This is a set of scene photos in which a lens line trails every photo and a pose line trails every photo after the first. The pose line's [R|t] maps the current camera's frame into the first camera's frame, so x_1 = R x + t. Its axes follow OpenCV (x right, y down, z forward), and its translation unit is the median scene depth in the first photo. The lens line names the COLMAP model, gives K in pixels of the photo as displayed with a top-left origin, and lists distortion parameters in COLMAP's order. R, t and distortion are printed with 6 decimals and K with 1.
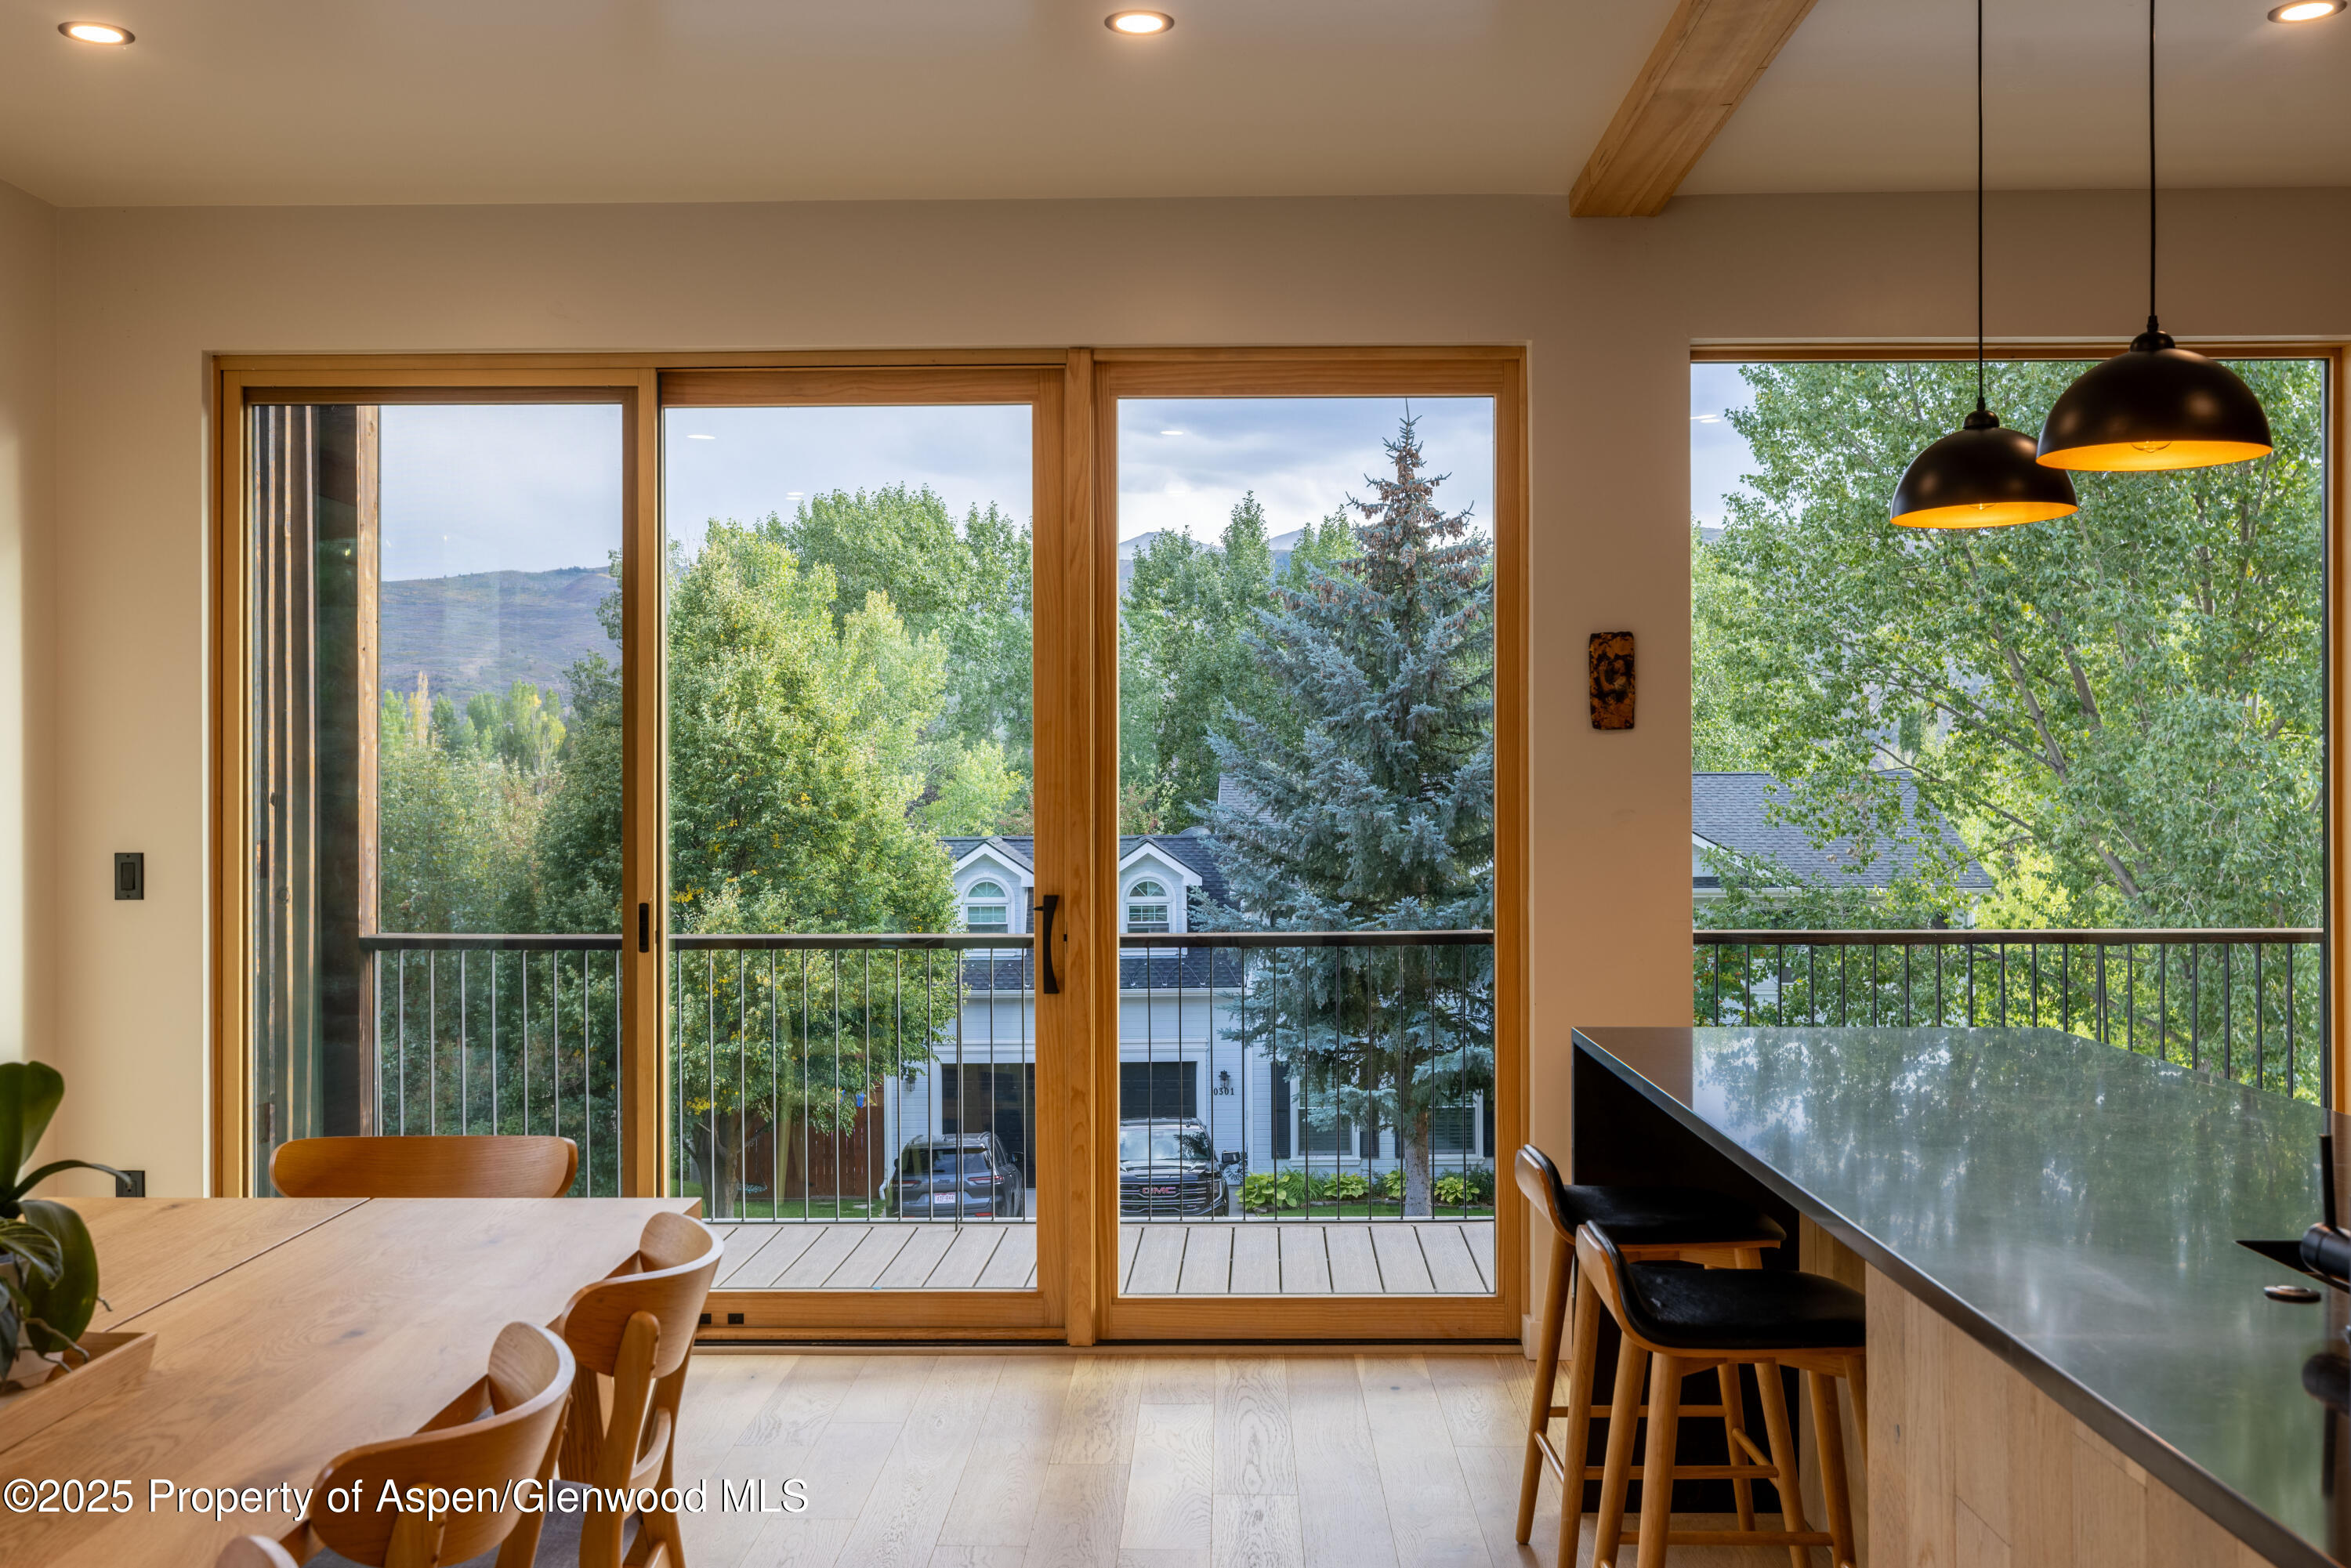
lens RADIAL K [[2209.7, 0, 1191.0], [0, 2209.7, 785.4], [0, 0, 1]] dist [0.007590, 0.000000]
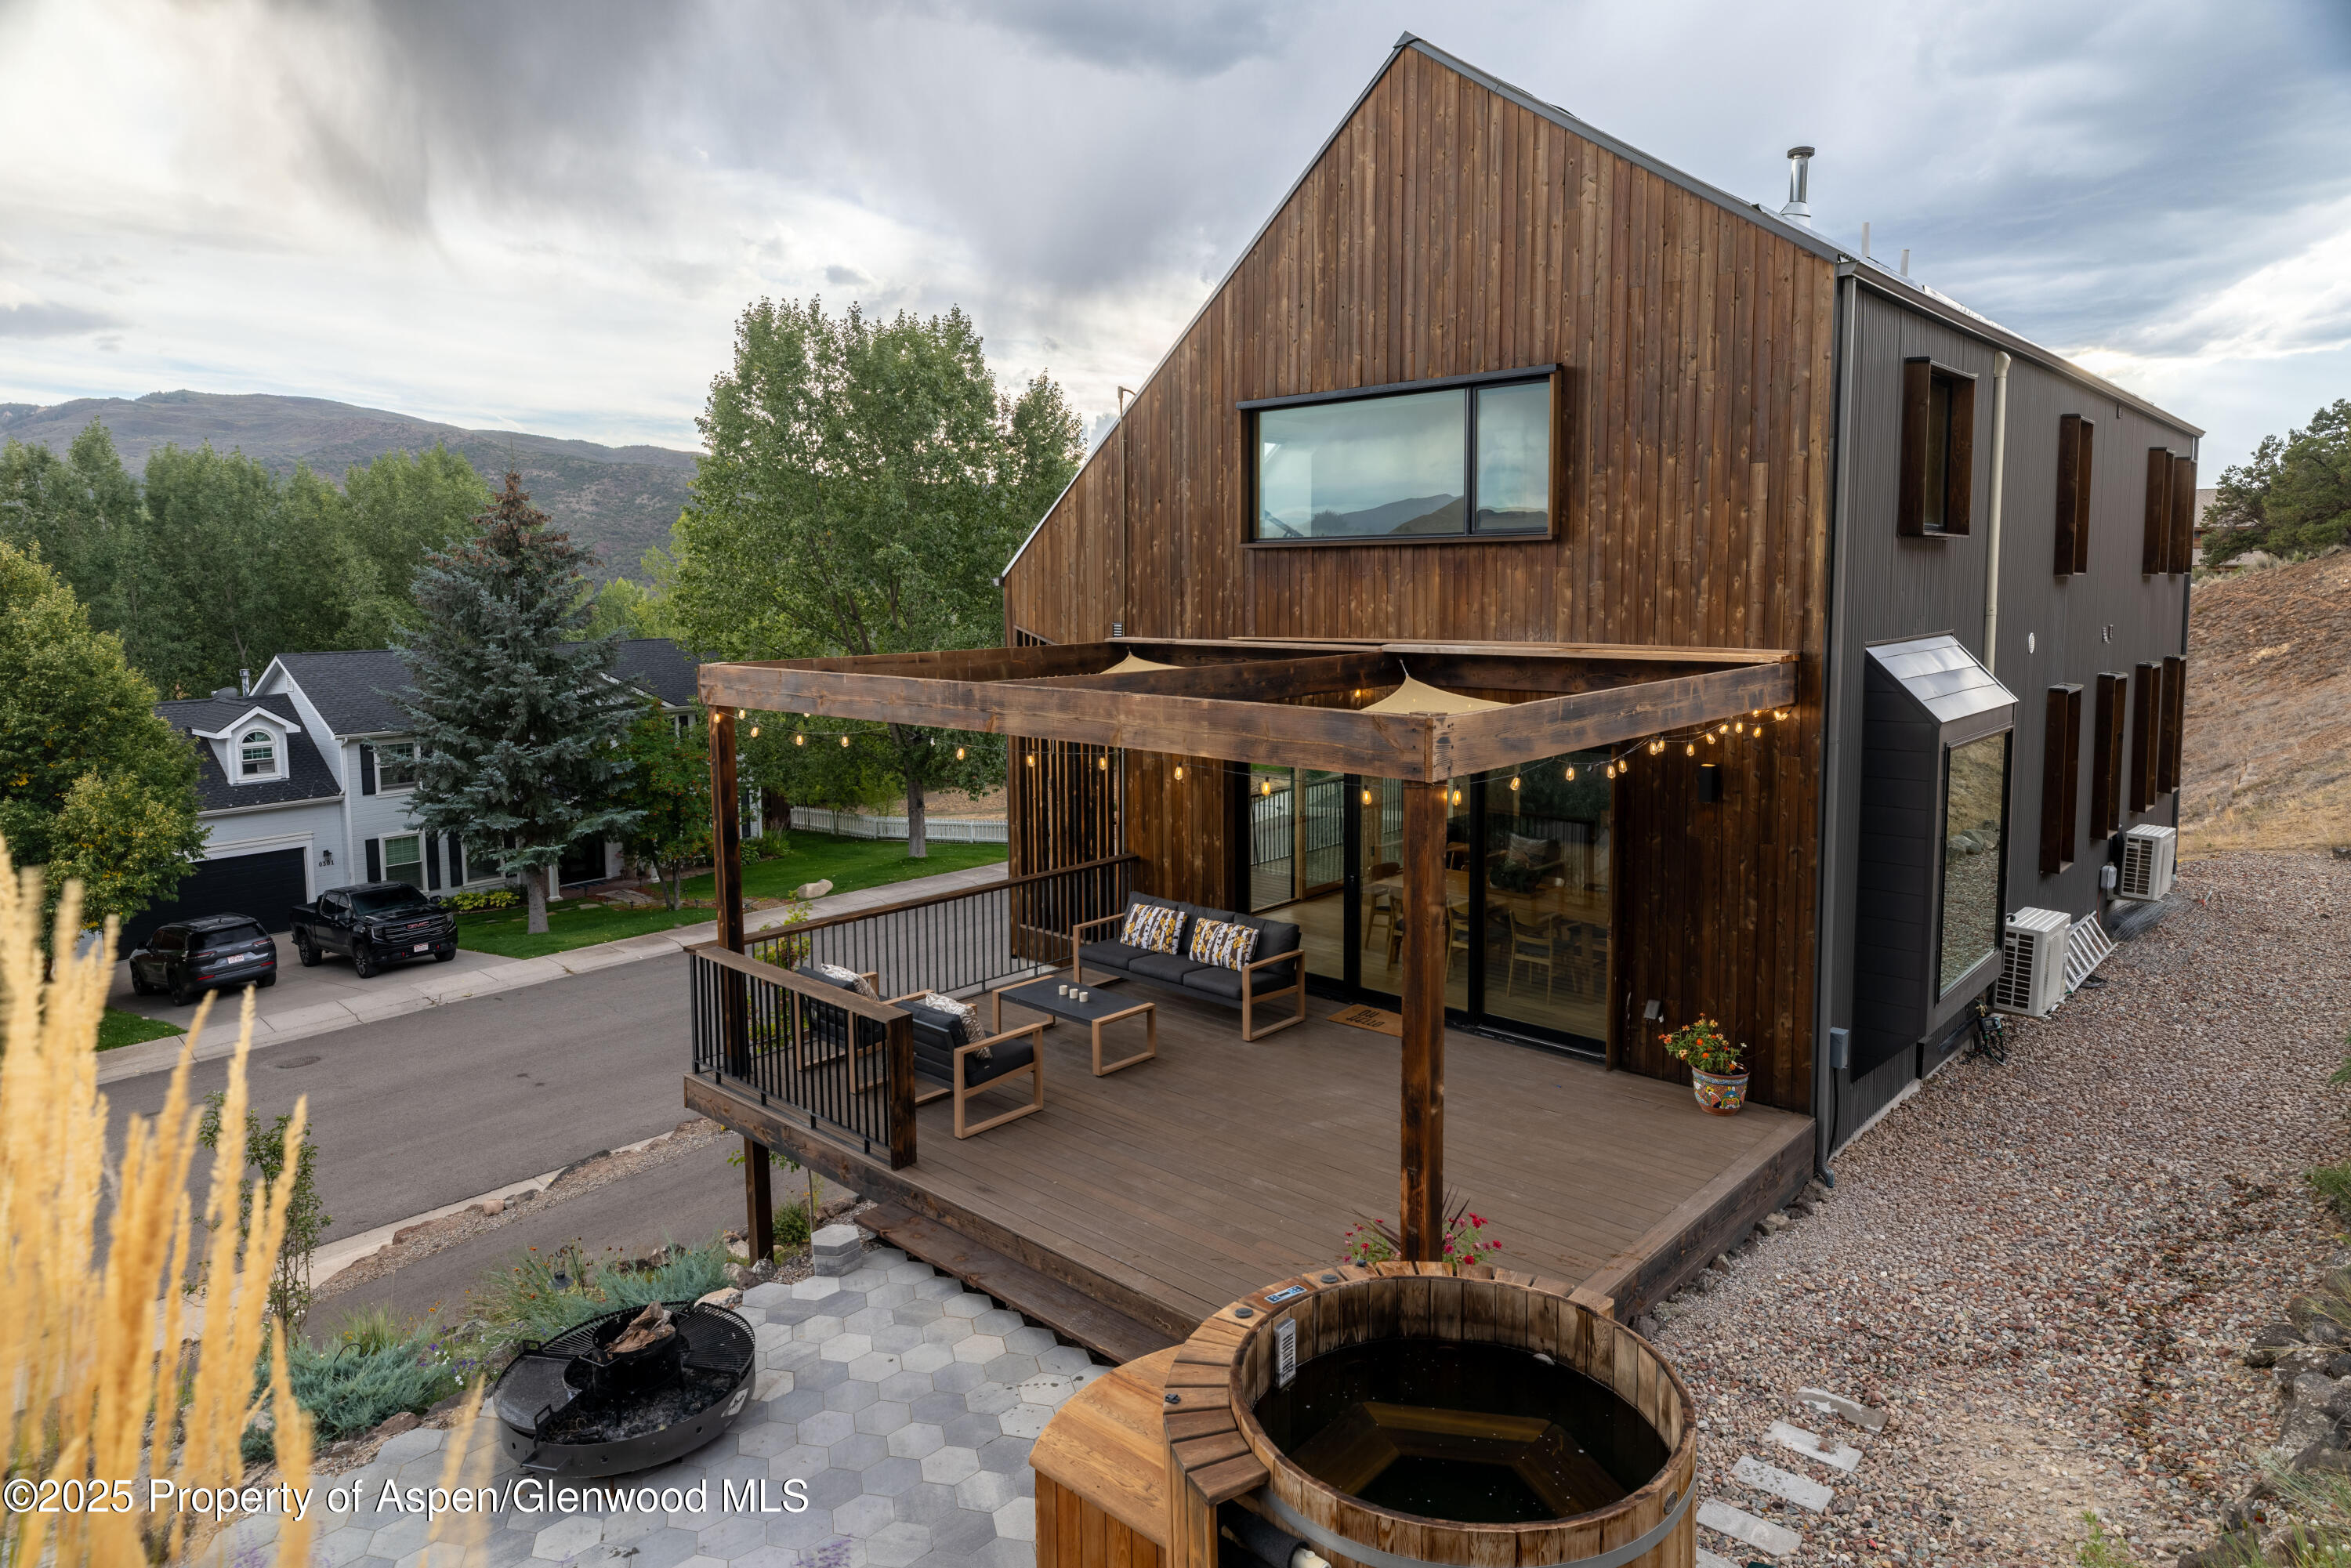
lens RADIAL K [[1442.8, 0, 1188.1], [0, 1442.8, 693.9], [0, 0, 1]] dist [0.011022, -0.000248]
pose [[0.653867, -0.066254, 0.753703, -0.432775], [0.005035, 0.996518, 0.083230, -0.075876], [-0.756592, -0.050627, 0.651924, -0.135957]]
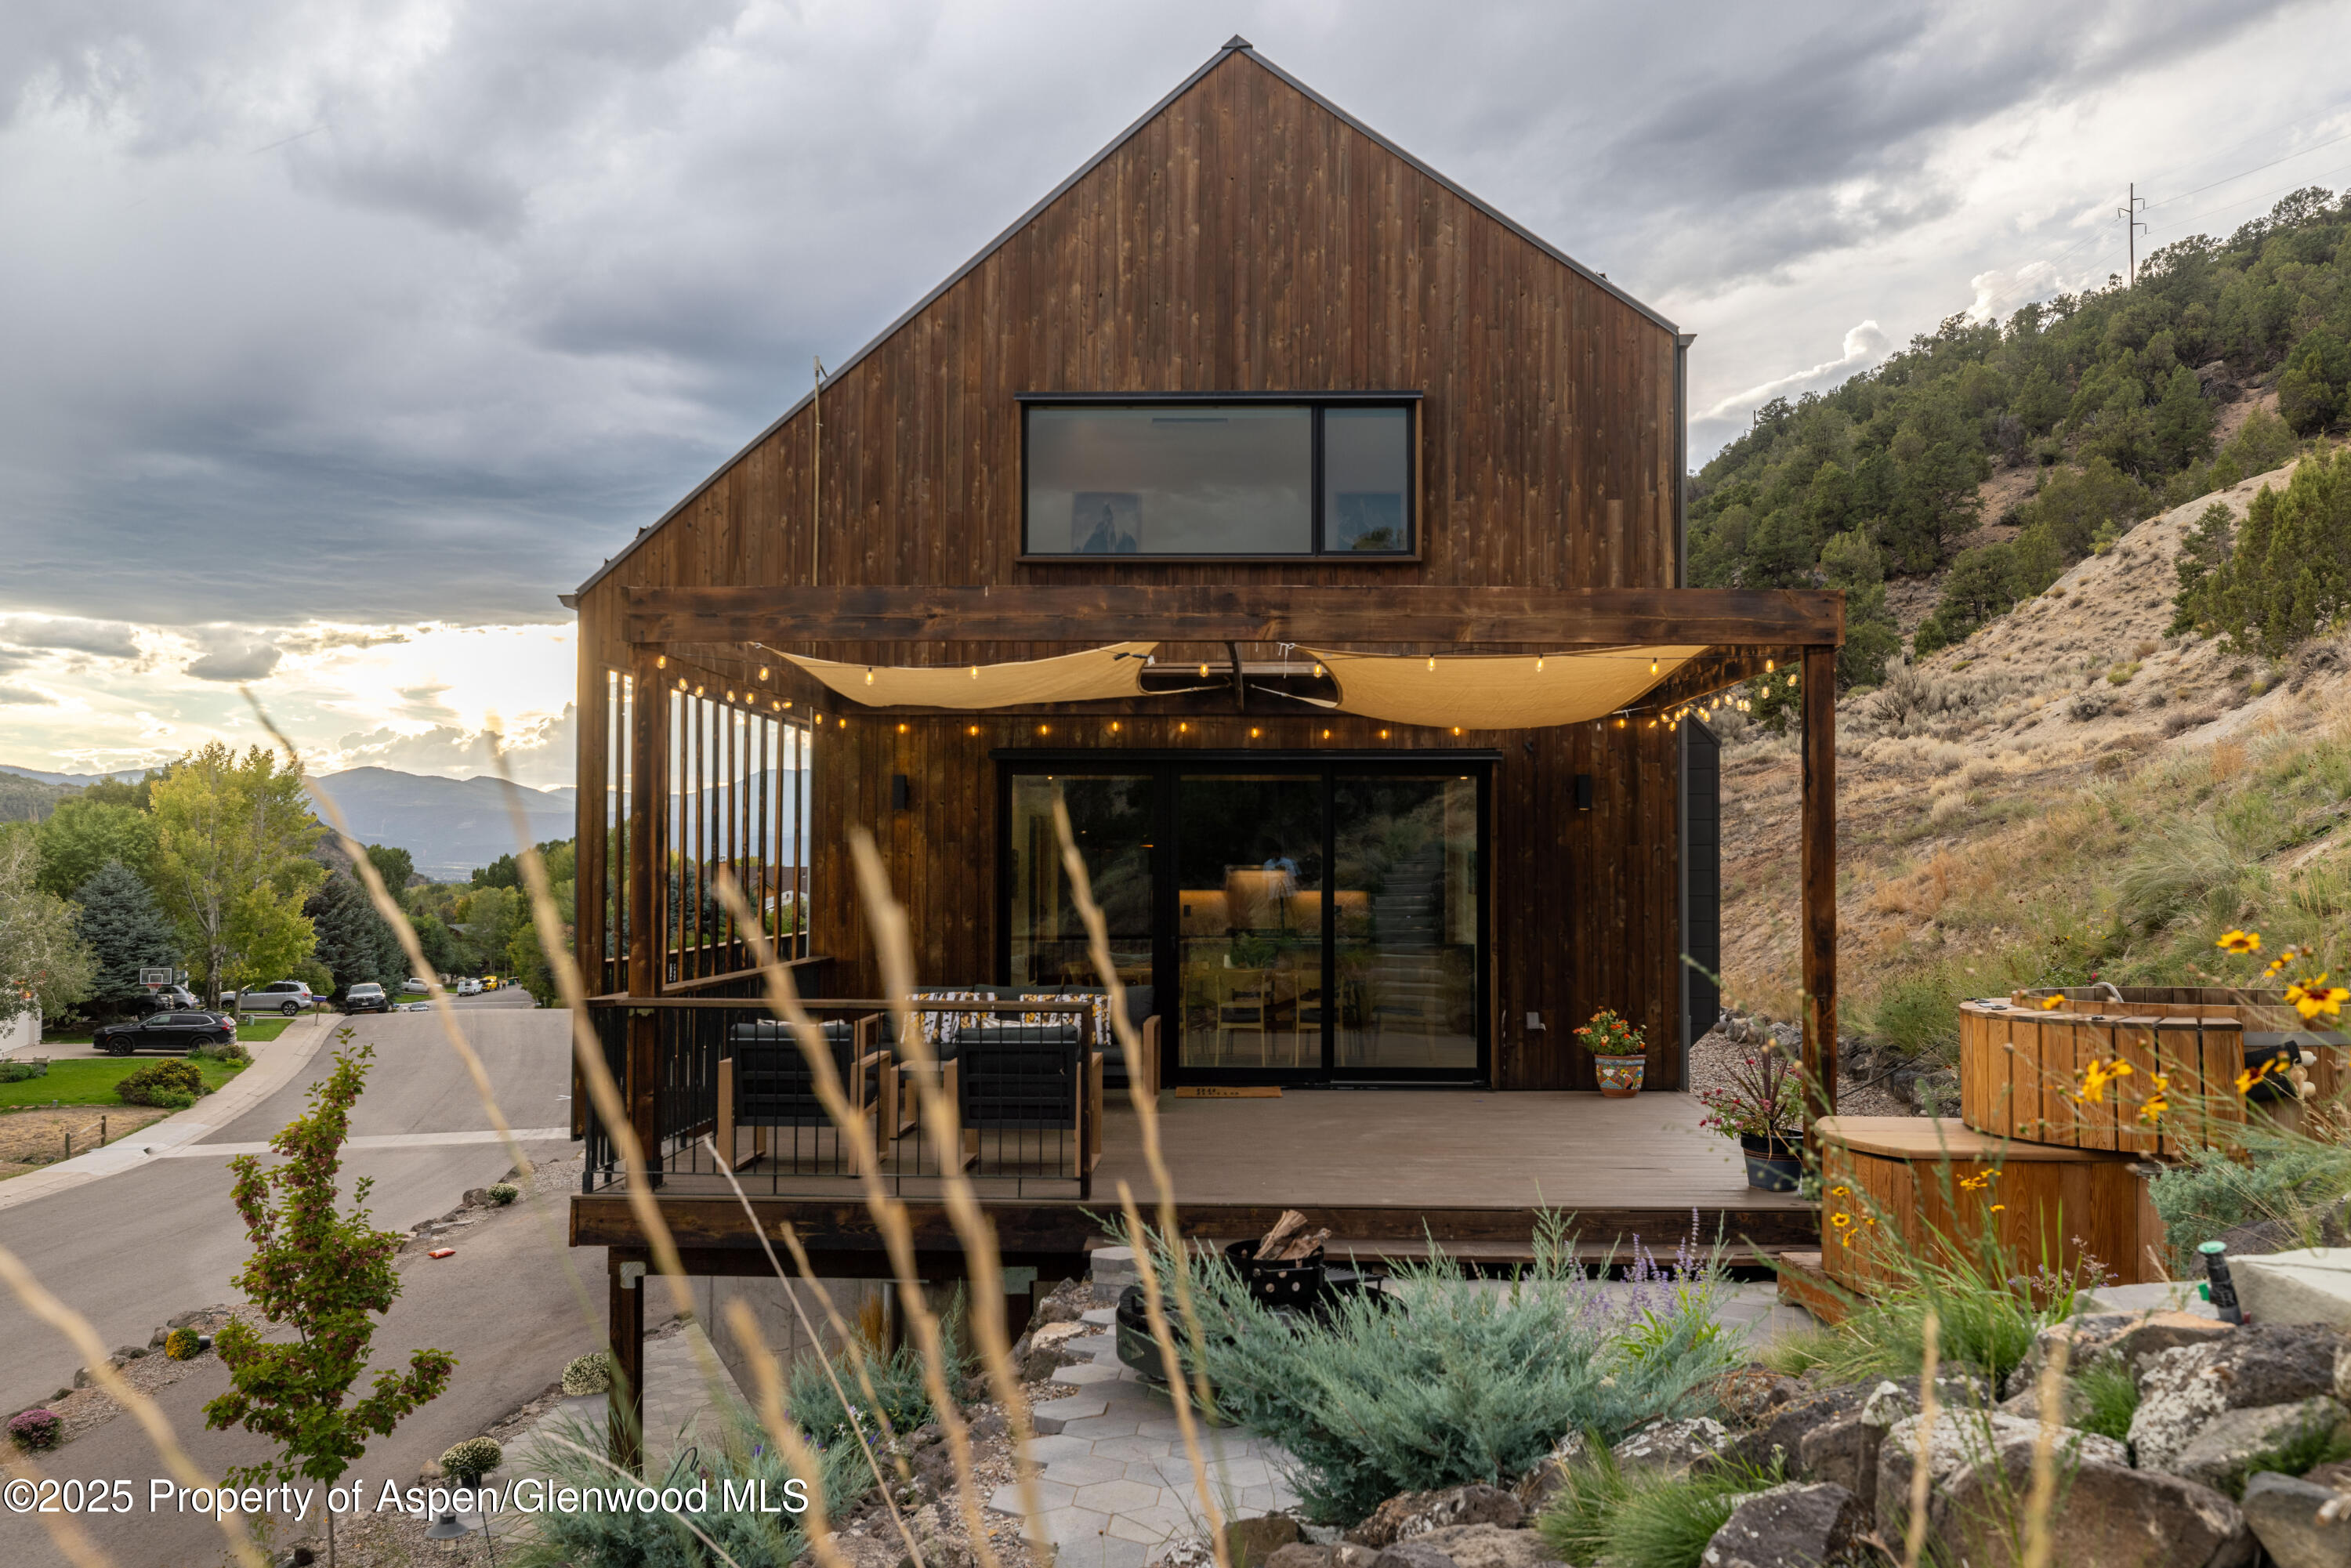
lens RADIAL K [[1917.3, 0, 1264.9], [0, 1917.3, 799.9], [0, 0, 1]] dist [0.001987, 0.009803]
pose [[-0.018332, 0.037120, 0.999143, -0.574618], [-0.001813, 0.999308, -0.037159, -0.006642], [-0.999830, -0.002493, -0.018252, 0.078203]]
